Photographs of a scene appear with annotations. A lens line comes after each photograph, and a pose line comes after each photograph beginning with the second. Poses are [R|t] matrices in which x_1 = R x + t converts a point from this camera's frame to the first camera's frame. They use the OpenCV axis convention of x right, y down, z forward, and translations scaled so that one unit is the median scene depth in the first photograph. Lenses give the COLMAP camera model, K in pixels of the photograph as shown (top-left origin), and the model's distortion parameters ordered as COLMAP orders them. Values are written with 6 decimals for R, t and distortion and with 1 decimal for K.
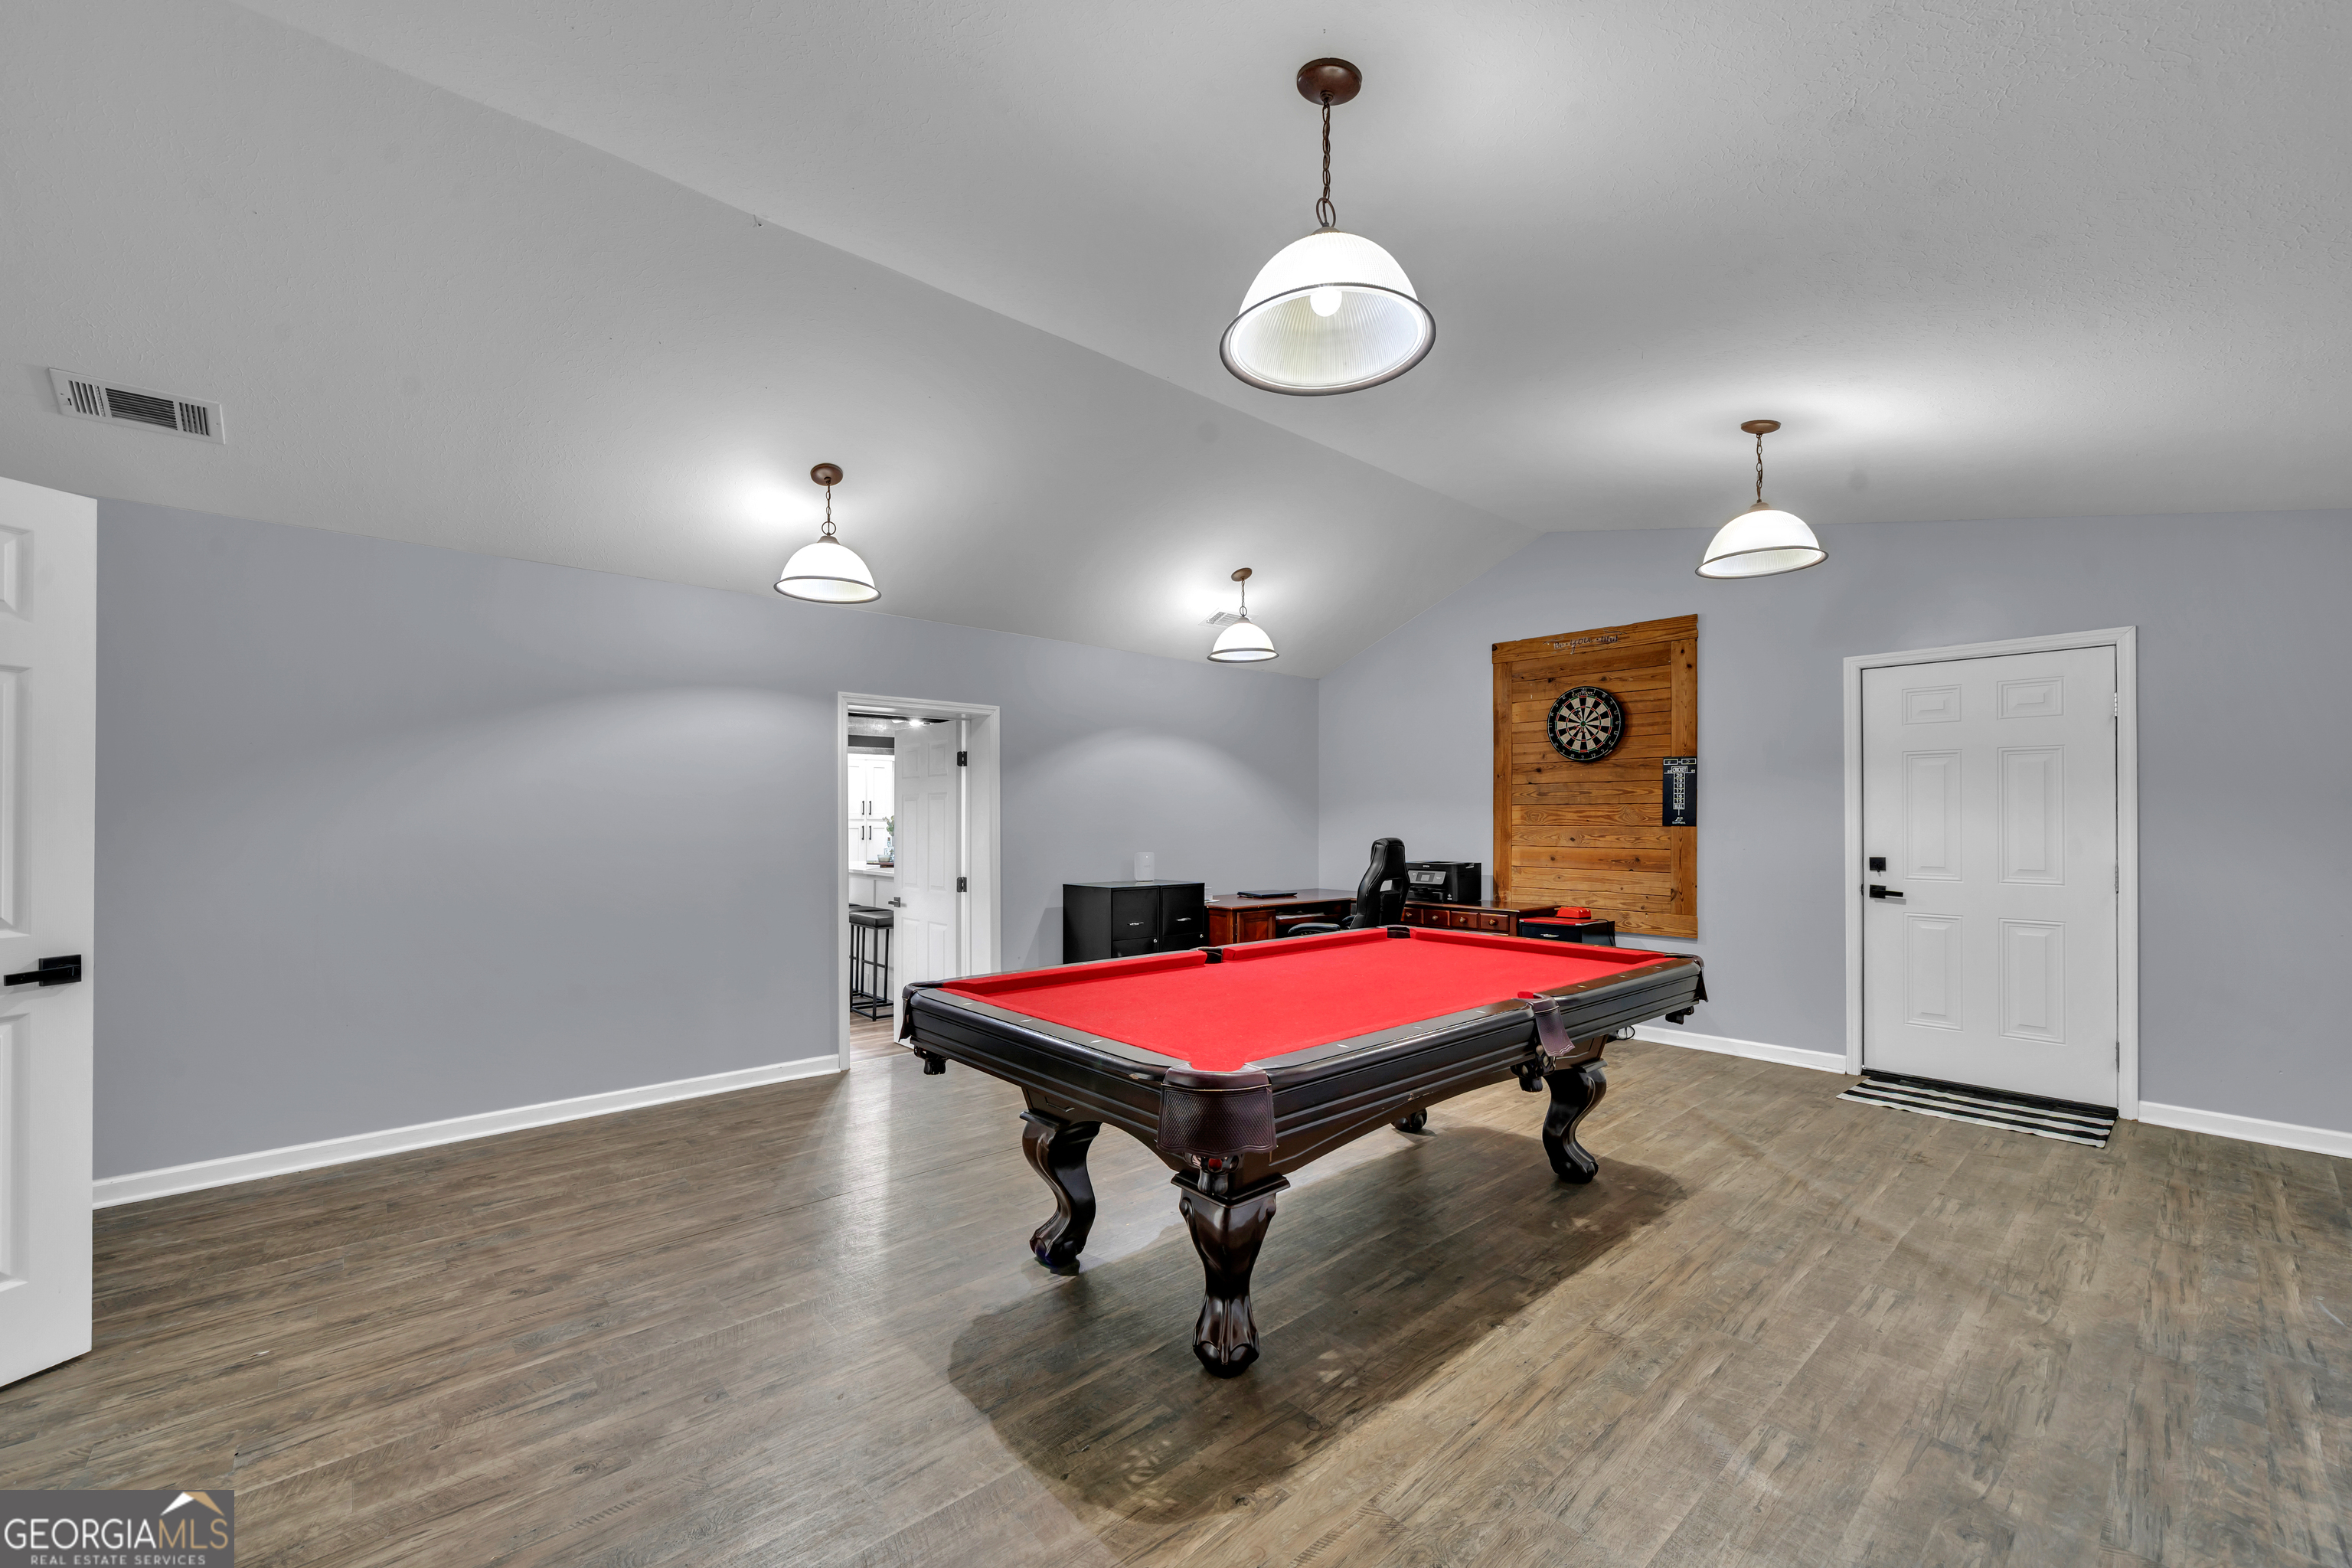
lens RADIAL K [[943.9, 0, 1178.4], [0, 943.9, 804.6], [0, 0, 1]] dist [-0.000142, -0.000028]
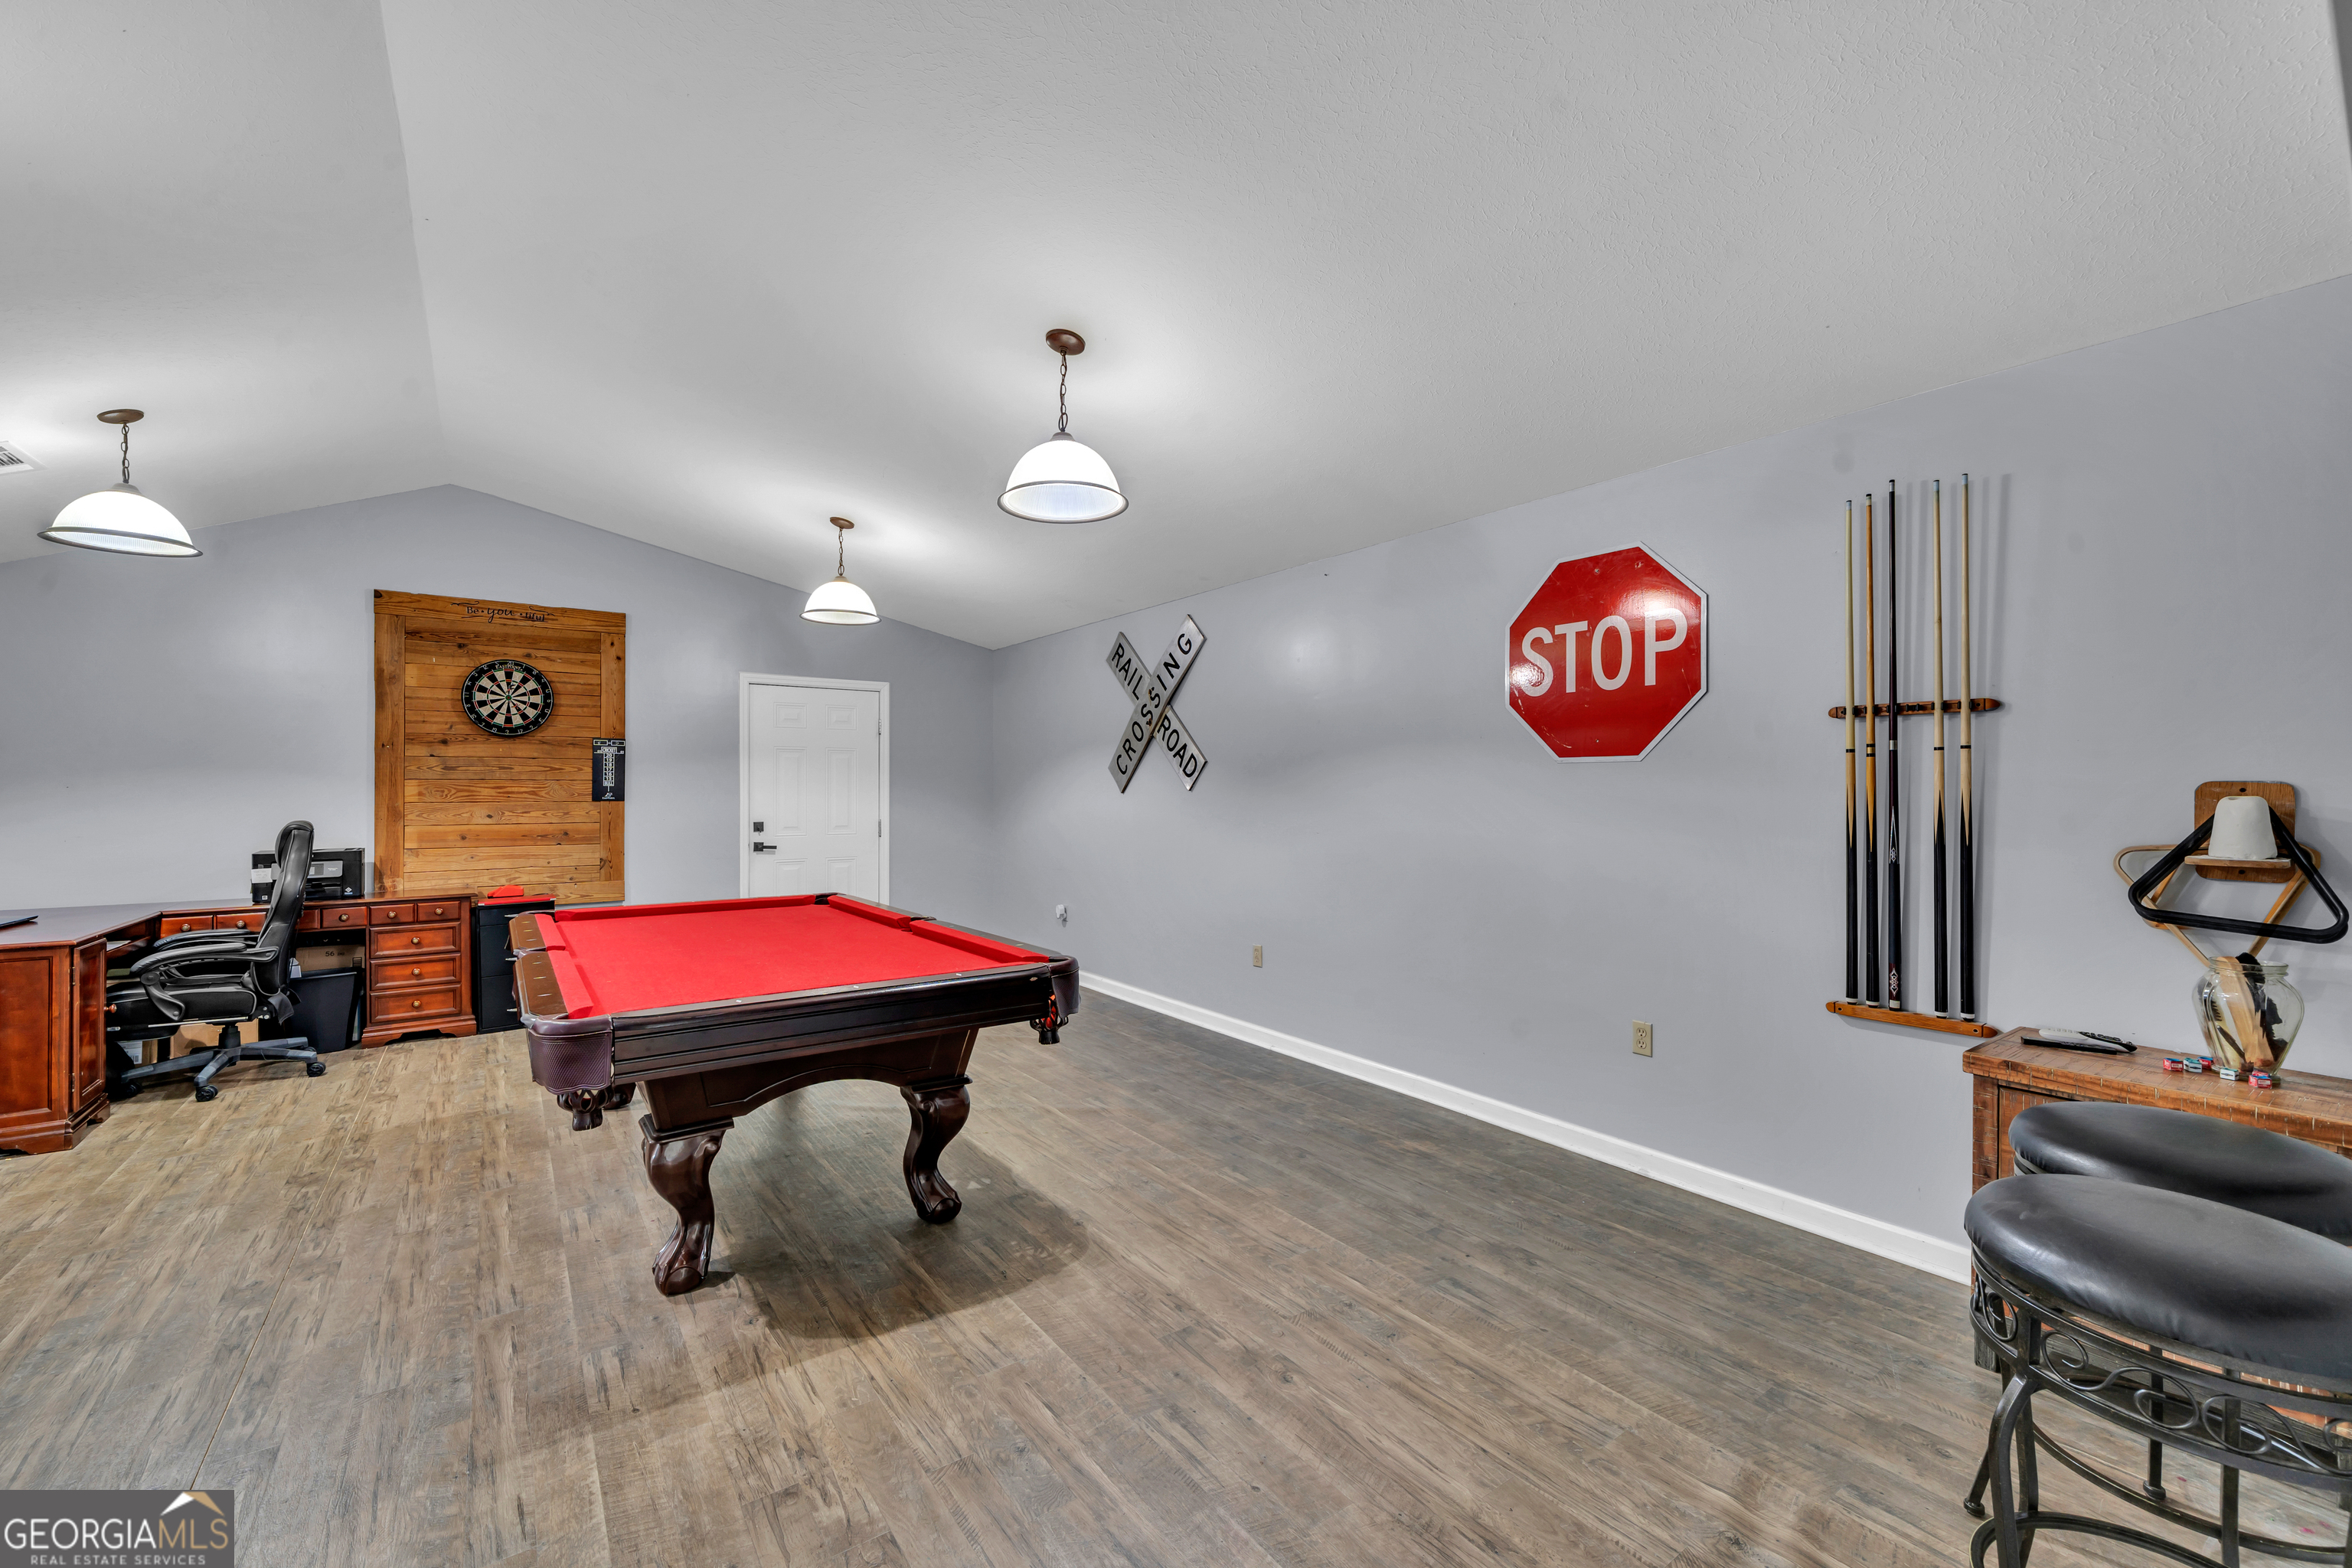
lens RADIAL K [[943.9, 0, 1176.1], [0, 943.9, 789.8], [0, 0, 1]] dist [-0.000142, -0.000028]
pose [[0.102188, -0.002077, 0.994763, -0.479234], [-0.015536, 0.999873, 0.003684, -0.004699], [-0.994644, -0.015831, 0.102143, 0.213809]]
